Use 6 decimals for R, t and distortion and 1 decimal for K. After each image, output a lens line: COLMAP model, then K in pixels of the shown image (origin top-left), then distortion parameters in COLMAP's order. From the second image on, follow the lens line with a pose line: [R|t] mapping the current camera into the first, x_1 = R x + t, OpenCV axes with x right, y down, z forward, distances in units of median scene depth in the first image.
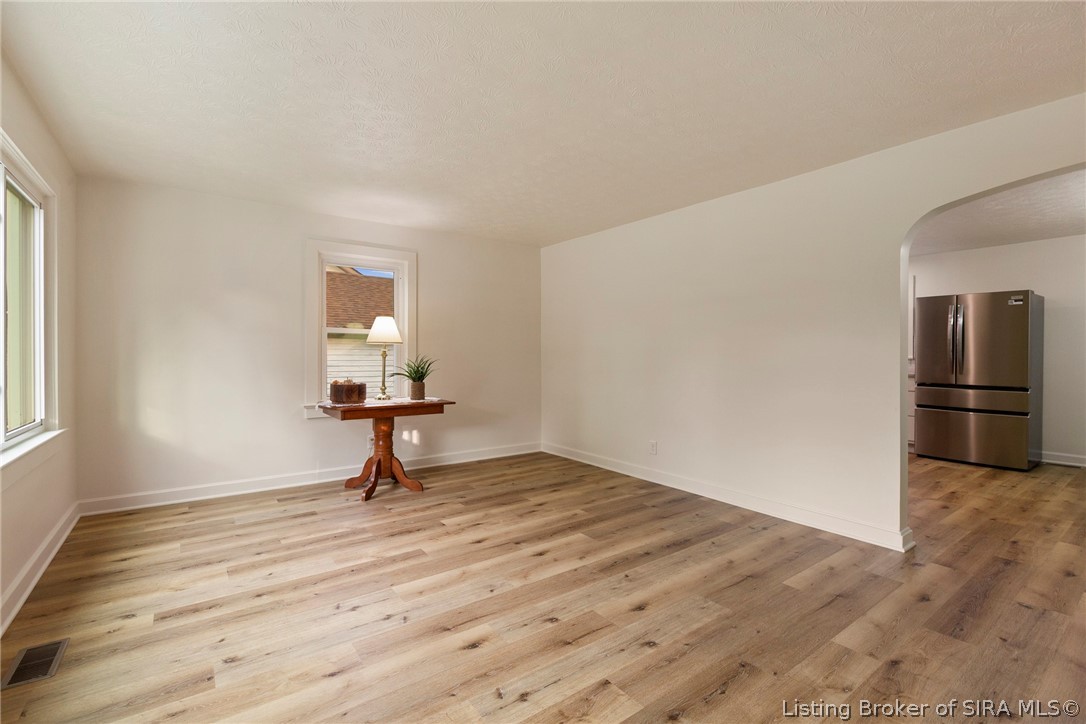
lens RADIAL K [[486.3, 0, 544.4], [0, 486.3, 354.6], [0, 0, 1]] dist [0.004714, -0.000993]
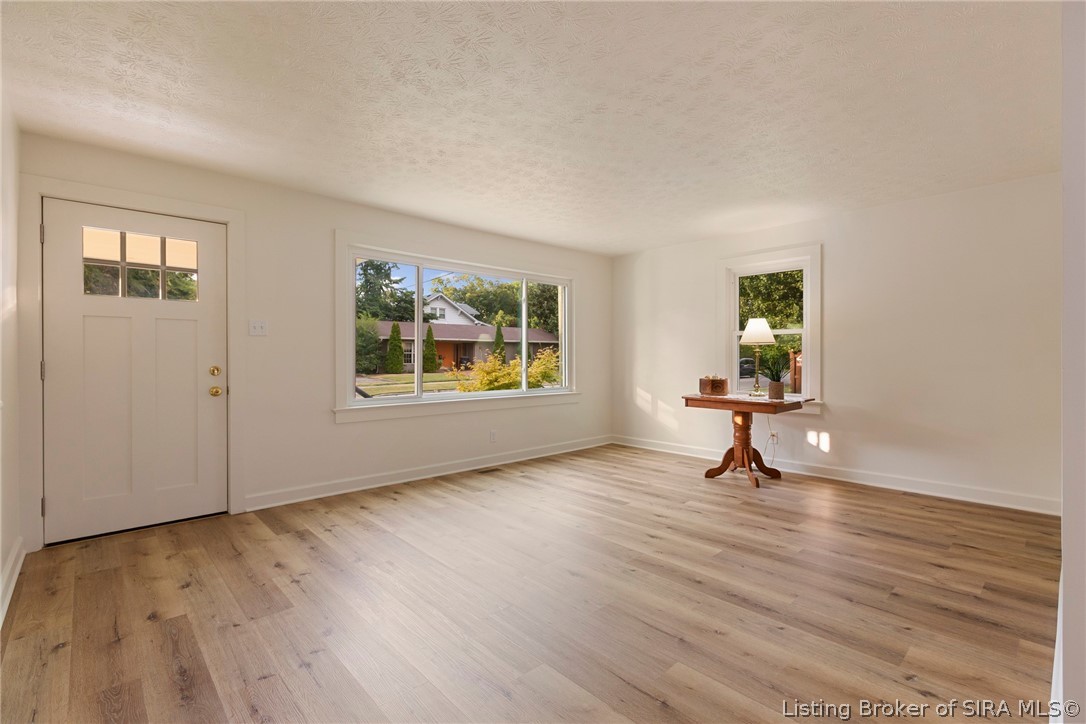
lens RADIAL K [[486.3, 0, 532.5], [0, 486.3, 359.4], [0, 0, 1]] dist [0.004714, -0.000993]
pose [[0.106477, 0.006078, -0.994297, 0.997033], [0.005249, 0.999964, 0.006675, 0.003367], [0.994301, -0.005930, 0.106441, 0.587848]]
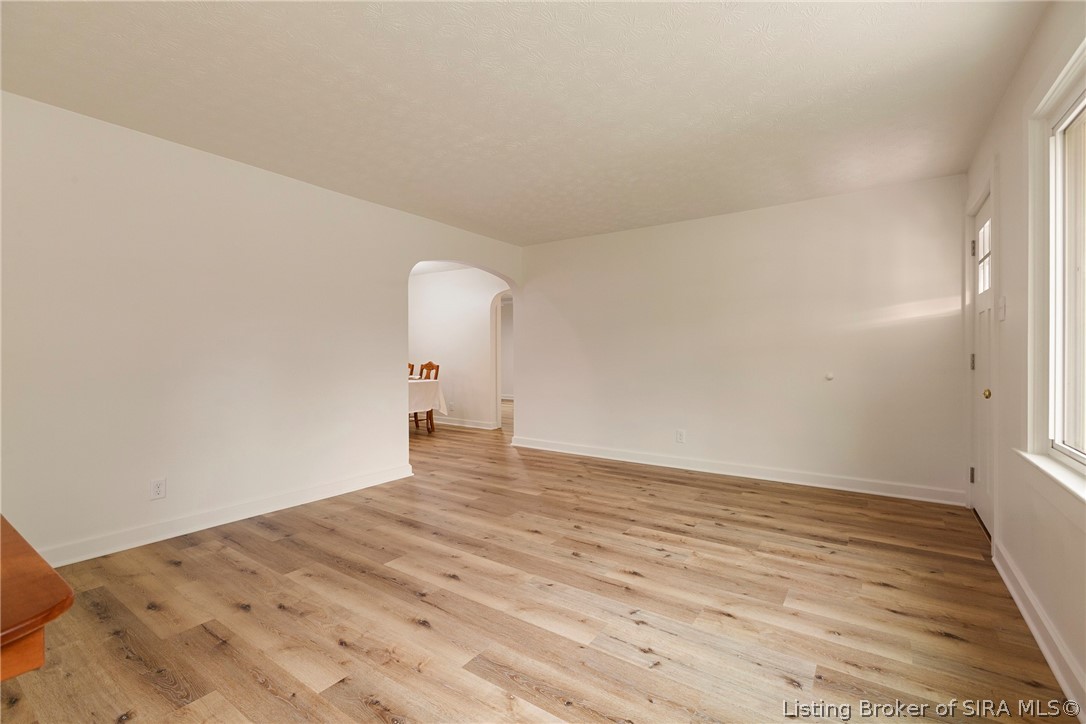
lens RADIAL K [[486.3, 0, 532.9], [0, 486.3, 357.3], [0, 0, 1]] dist [0.004714, -0.000993]
pose [[-0.315094, -0.010590, 0.949001, -0.835531], [-0.003035, 0.999944, 0.010151, 0.007340], [-0.949056, 0.000318, -0.315109, 1.085535]]
